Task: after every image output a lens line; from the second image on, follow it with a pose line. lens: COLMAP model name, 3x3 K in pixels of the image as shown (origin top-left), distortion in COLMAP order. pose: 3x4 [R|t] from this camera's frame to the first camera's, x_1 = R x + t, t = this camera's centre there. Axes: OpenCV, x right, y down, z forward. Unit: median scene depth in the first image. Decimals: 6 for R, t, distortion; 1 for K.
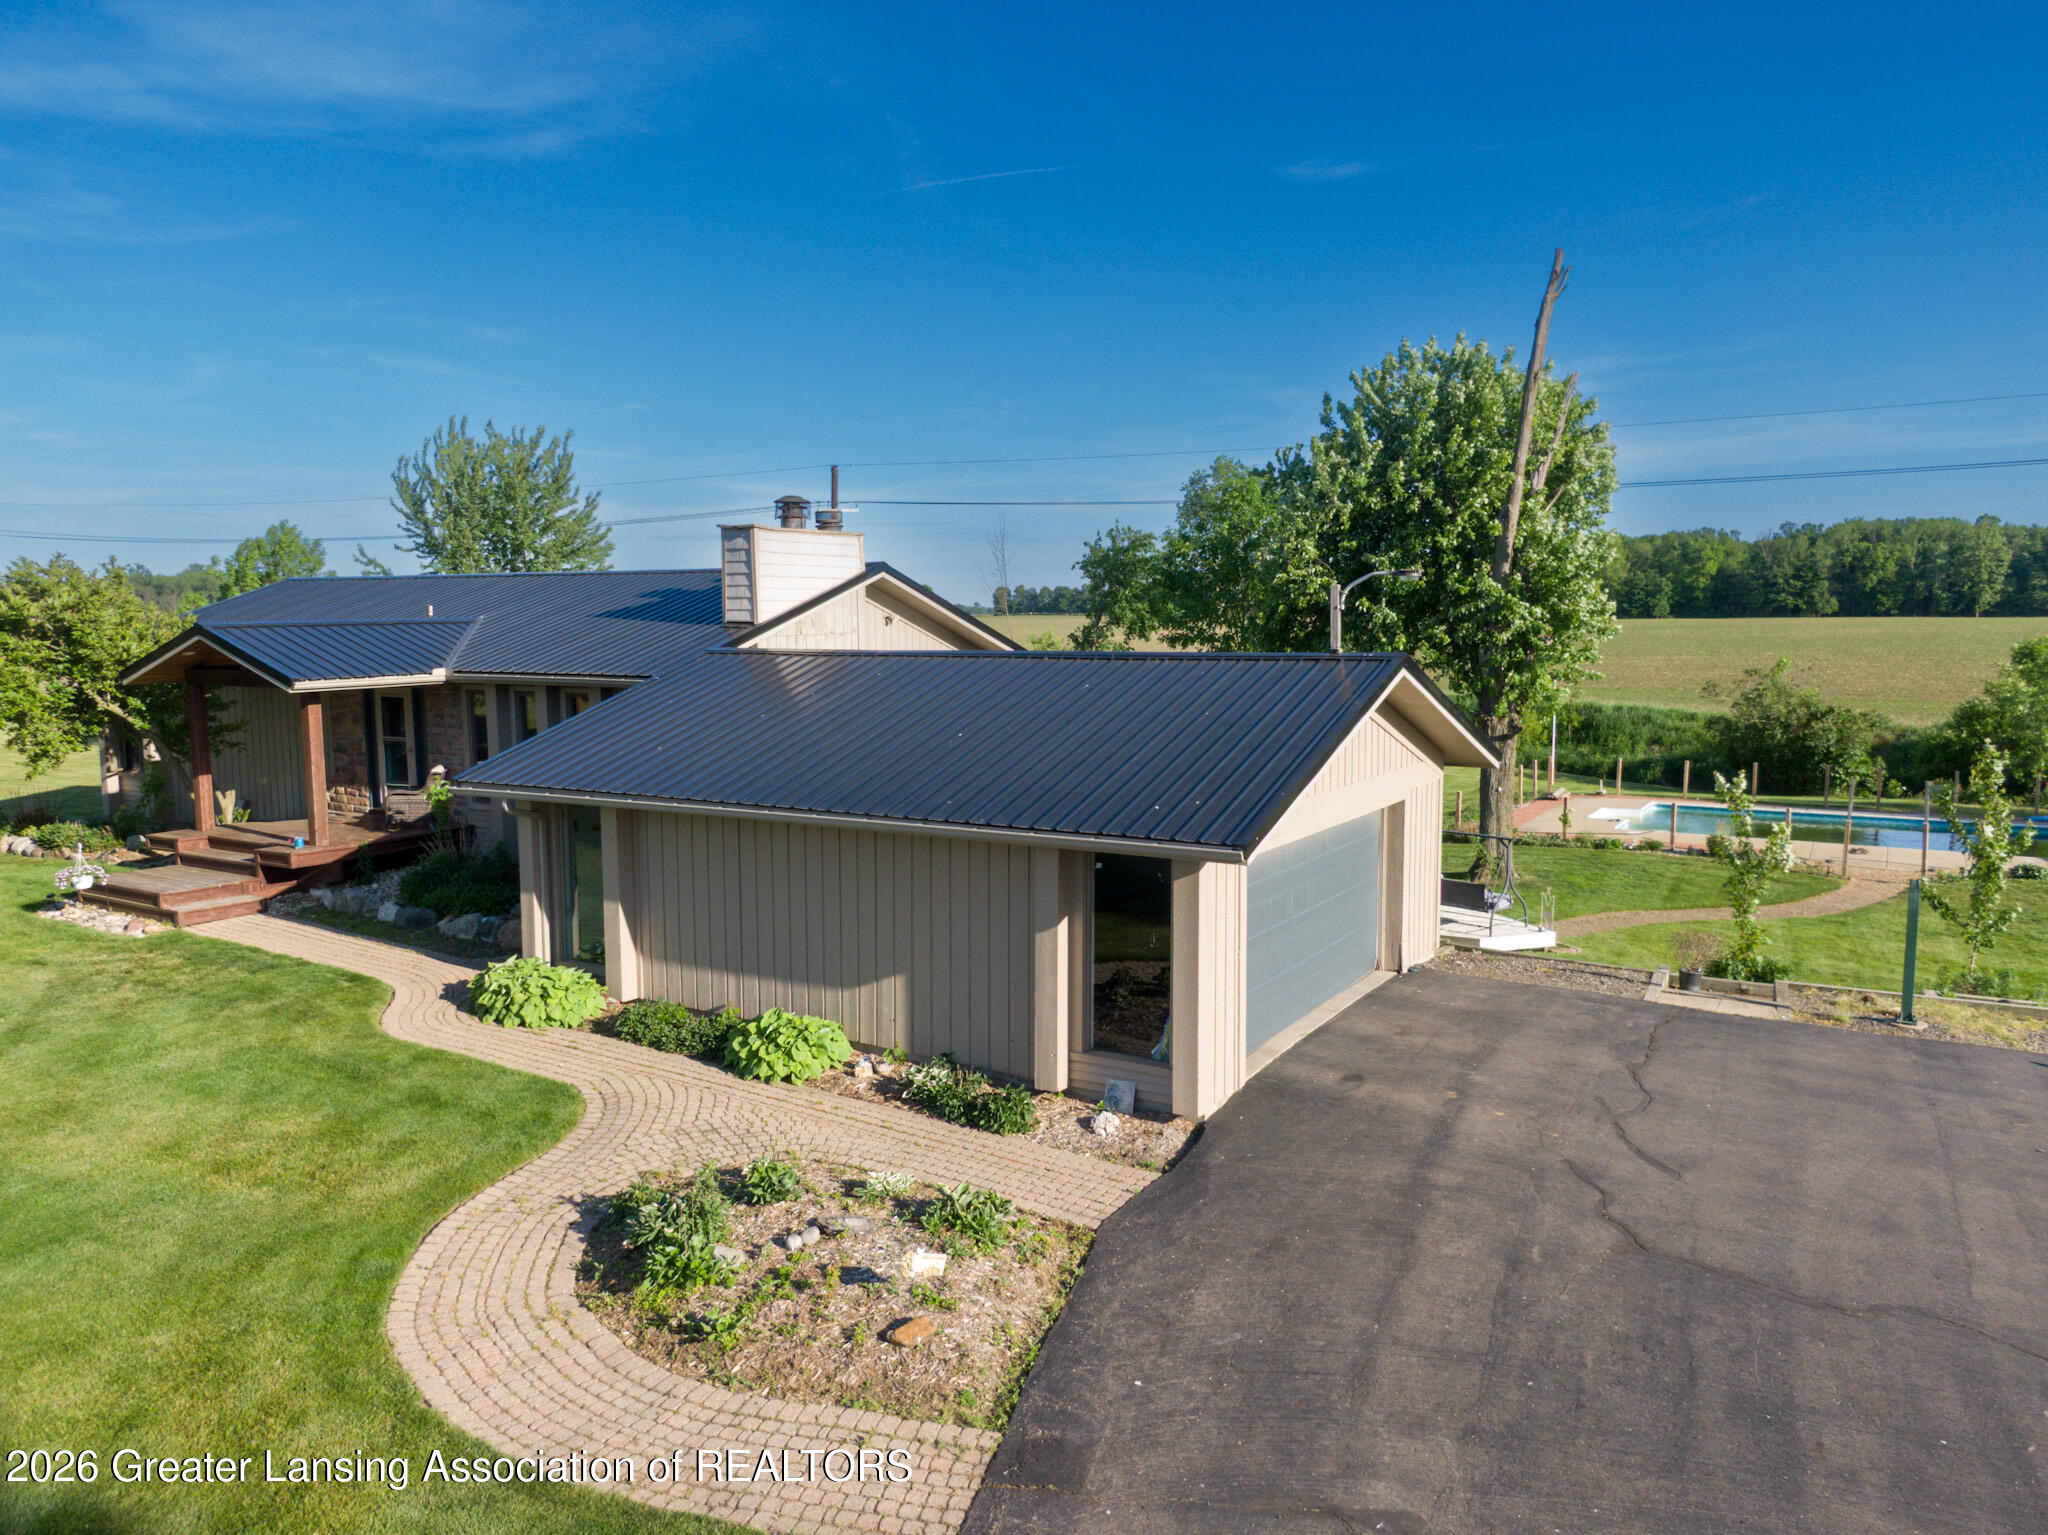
lens RADIAL K [[1450.4, 0, 1032.4], [0, 1450.4, 762.3], [0, 0, 1]] dist [0.008210, -0.021507]
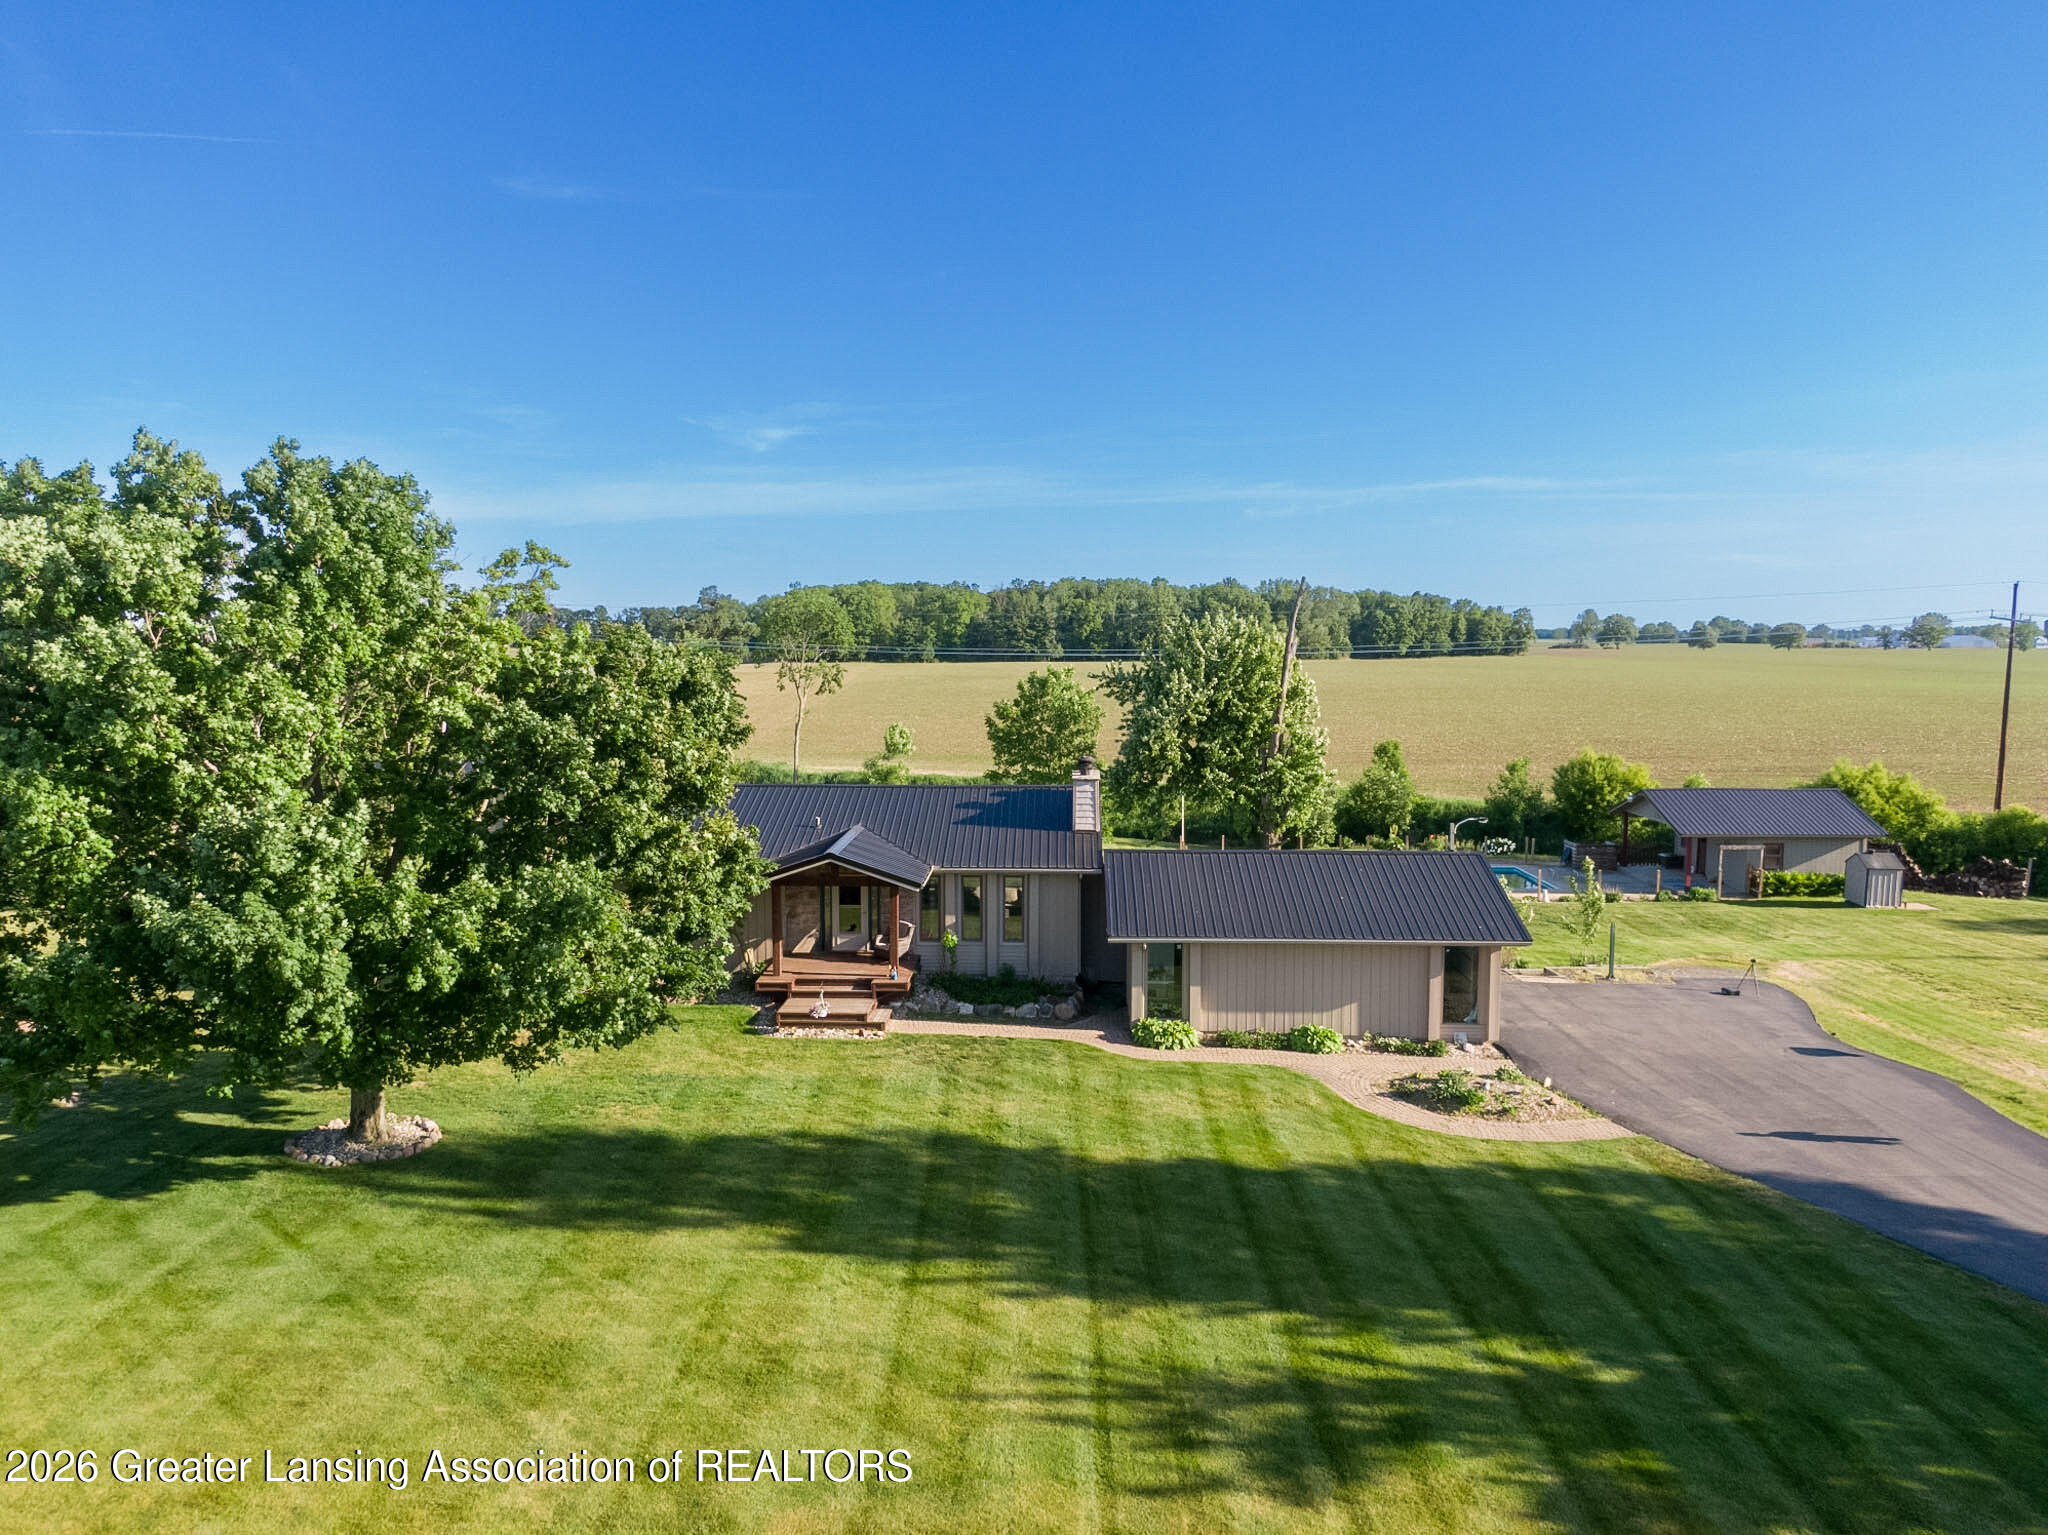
lens RADIAL K [[1446.1, 0, 1013.2], [0, 1446.1, 766.1], [0, 0, 1]] dist [0.023728, -0.046378]
pose [[0.875005, -0.036708, 0.482720, -1.168611], [0.043832, 0.999033, -0.003481, -0.176347], [-0.482125, 0.024205, 0.875768, -0.563898]]
